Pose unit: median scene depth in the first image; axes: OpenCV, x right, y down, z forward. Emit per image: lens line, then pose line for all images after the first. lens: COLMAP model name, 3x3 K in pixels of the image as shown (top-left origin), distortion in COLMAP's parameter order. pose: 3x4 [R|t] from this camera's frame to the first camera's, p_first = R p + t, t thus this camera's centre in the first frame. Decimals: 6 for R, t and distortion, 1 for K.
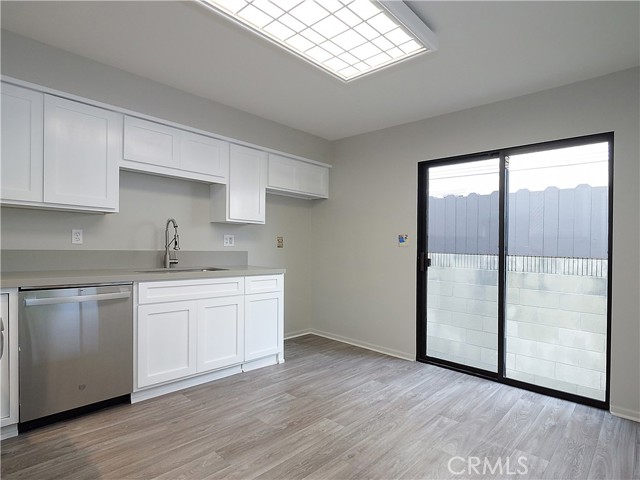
lens RADIAL K [[350.5, 0, 321.3], [0, 350.5, 241.9], [0, 0, 1]] dist [-0.007813, 0.000044]
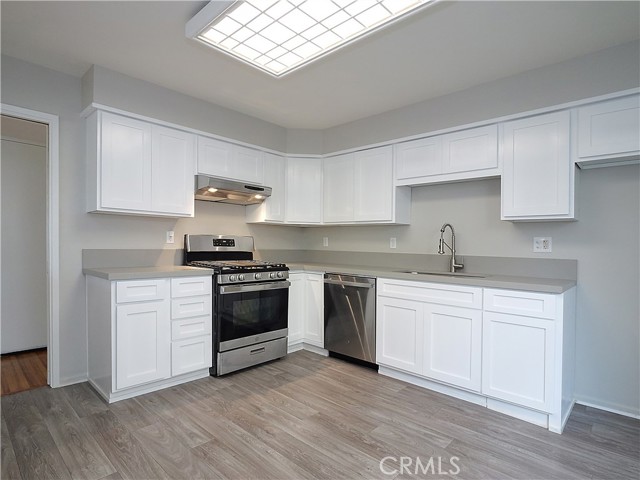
lens RADIAL K [[350.5, 0, 315.6], [0, 350.5, 252.8], [0, 0, 1]] dist [-0.007813, 0.000044]
pose [[-0.004694, 0.001458, -0.999988, 0.695413], [-0.009406, 0.999955, 0.001503, 0.024425], [0.999945, 0.009413, -0.004680, 0.733183]]
